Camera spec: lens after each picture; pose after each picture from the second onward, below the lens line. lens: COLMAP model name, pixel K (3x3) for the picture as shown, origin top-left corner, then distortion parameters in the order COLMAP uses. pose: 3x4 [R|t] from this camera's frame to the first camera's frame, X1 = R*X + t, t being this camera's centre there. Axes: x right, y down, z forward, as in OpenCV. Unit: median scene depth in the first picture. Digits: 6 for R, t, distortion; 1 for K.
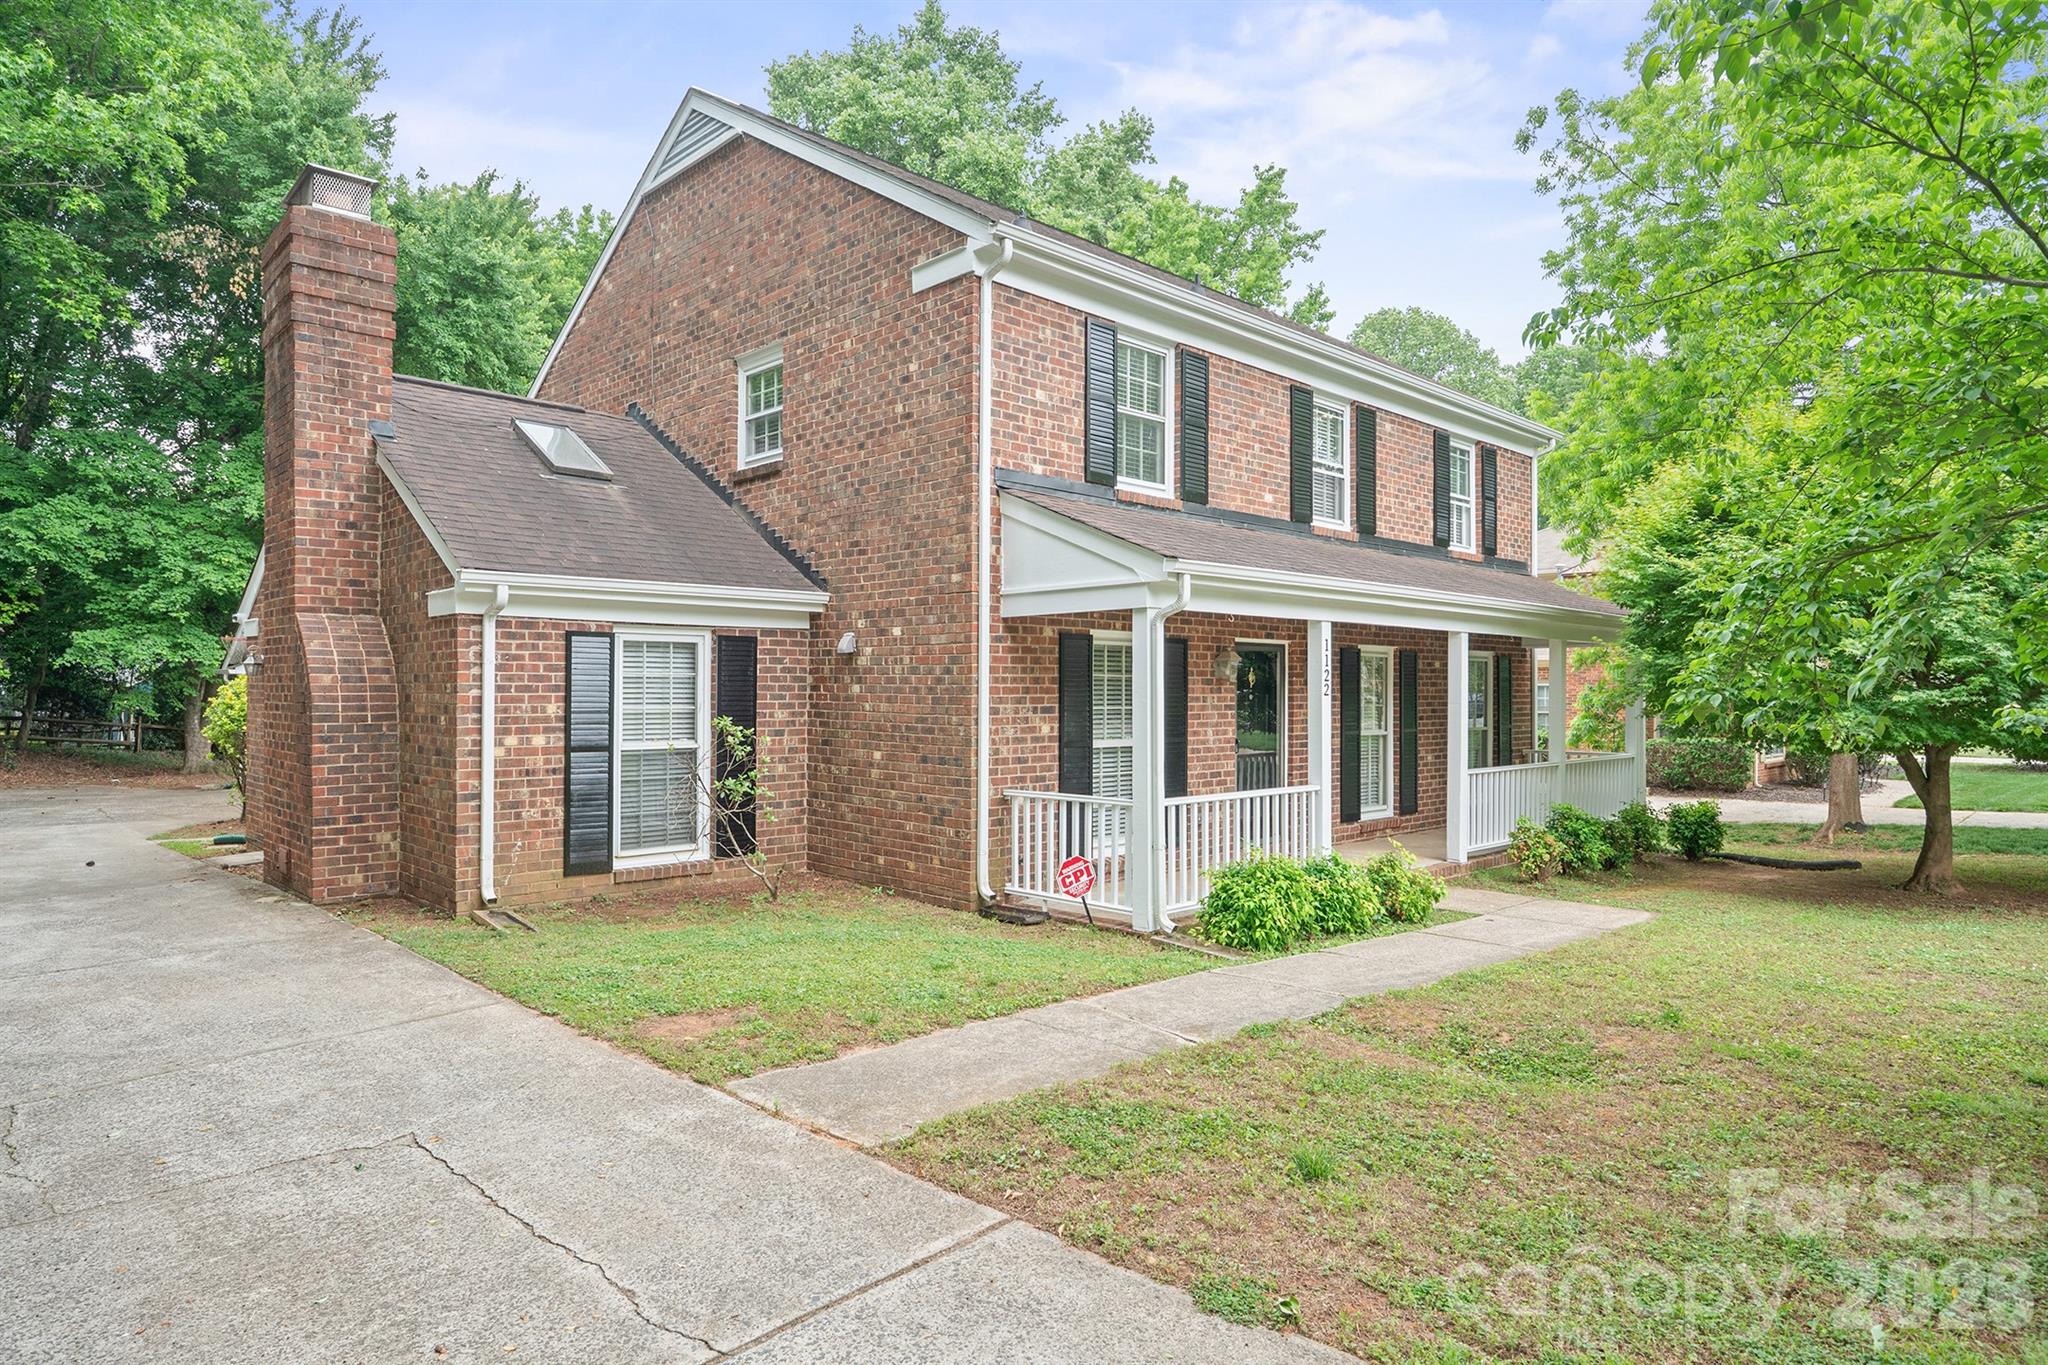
lens RADIAL K [[1215.4, 0, 1018.4], [0, 1215.4, 695.9], [0, 0, 1]] dist [-0.009017, -0.001446]
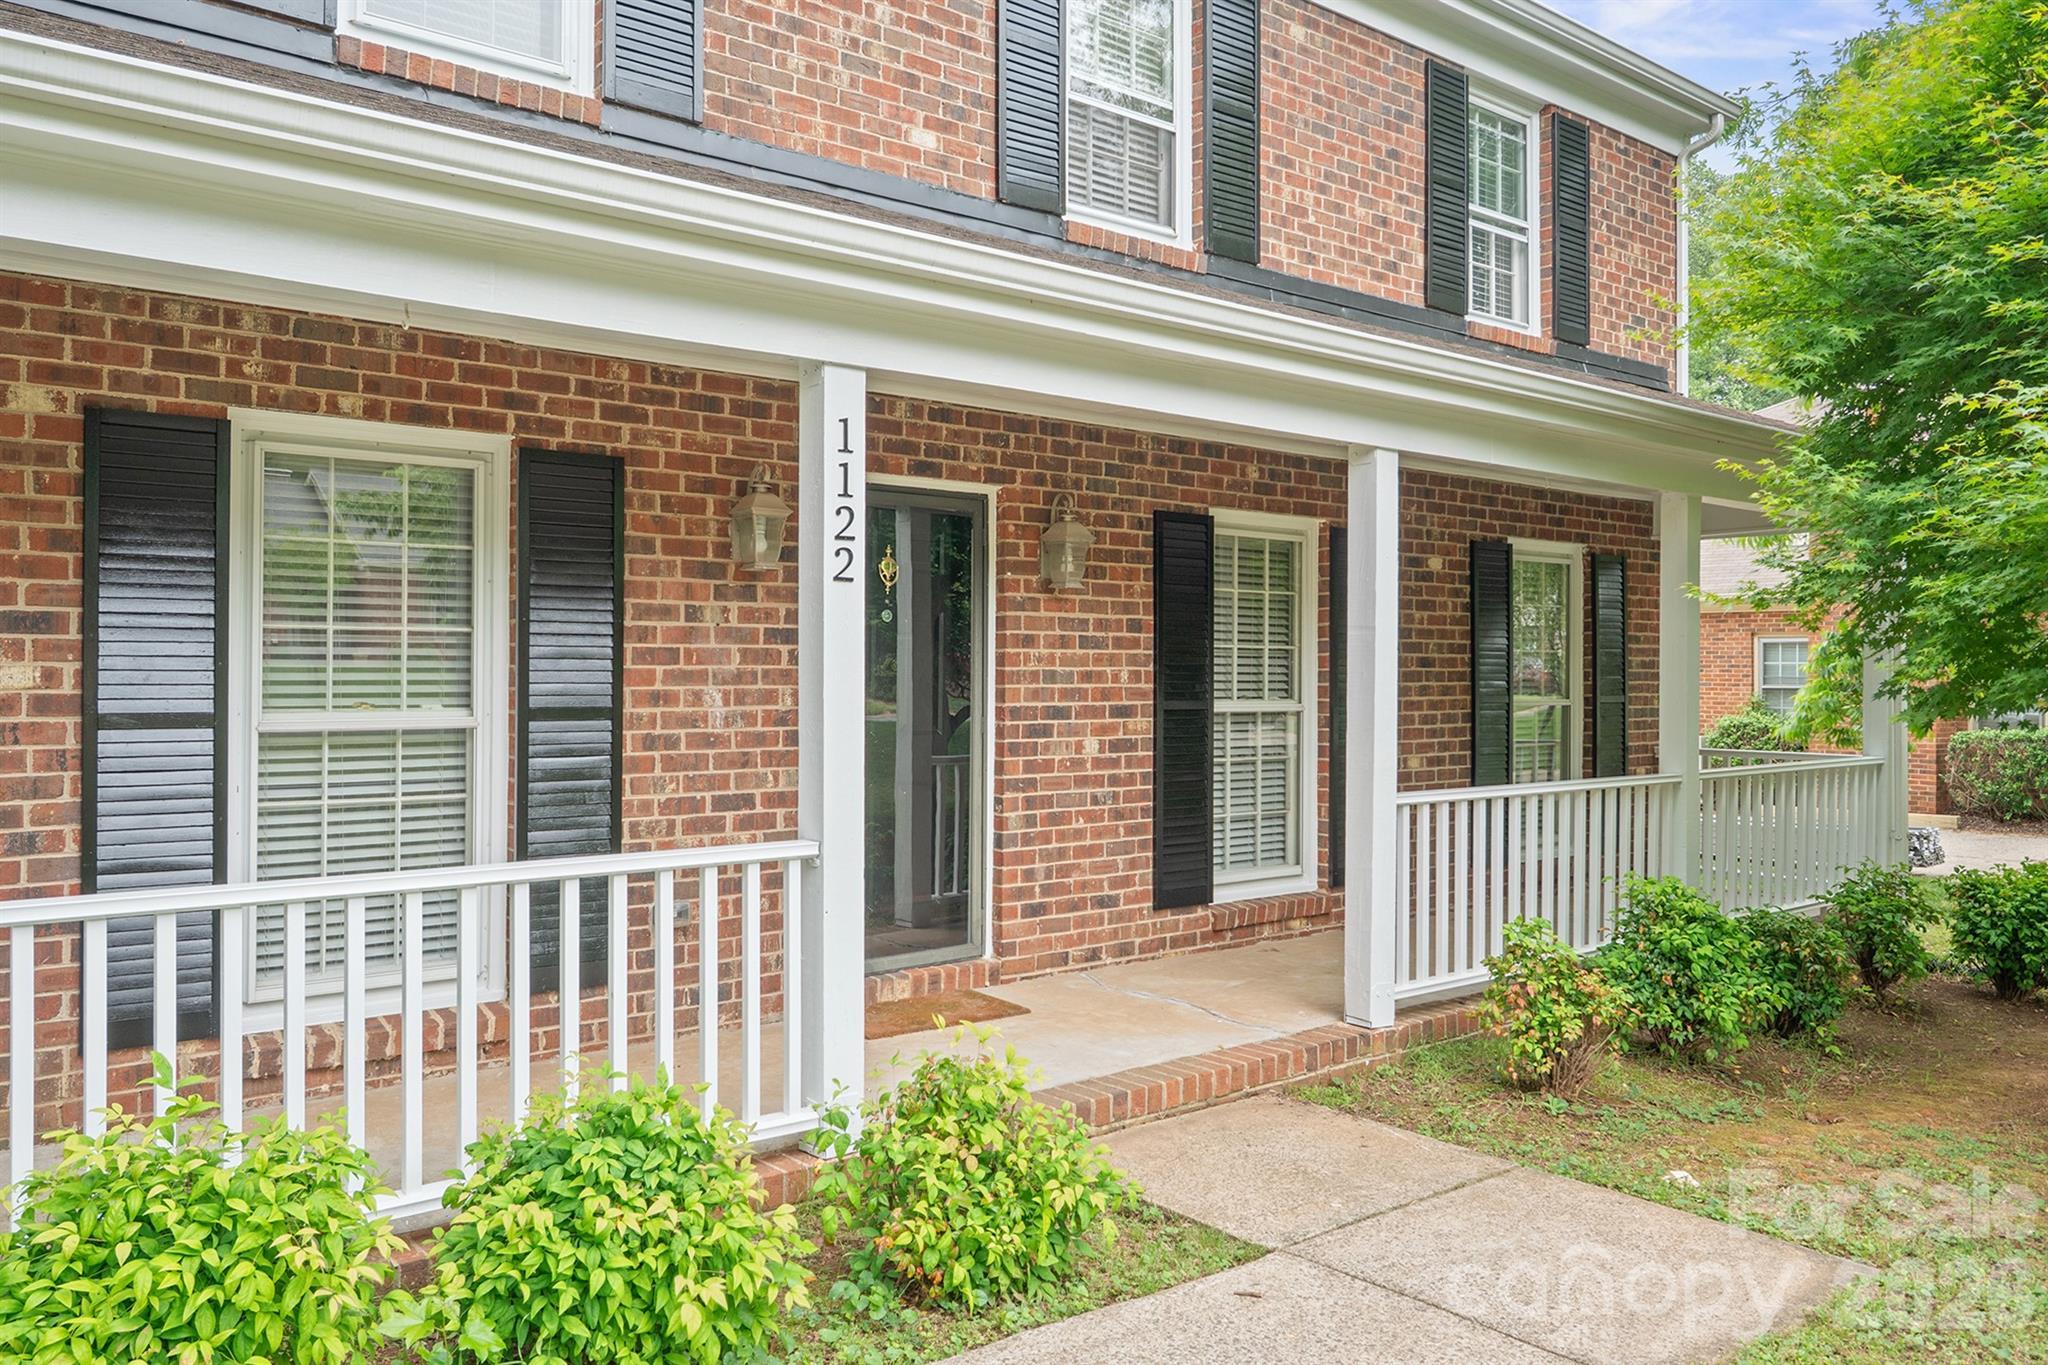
lens RADIAL K [[1531.2, 0, 1029.7], [0, 1531.2, 672.8], [0, 0, 1]] dist [-0.000749, 0.005411]
pose [[0.996300, 0.002605, -0.085901, 0.280212], [-0.002802, 0.999994, -0.002178, 0.021212], [0.085895, 0.002411, 0.996301, 0.464750]]
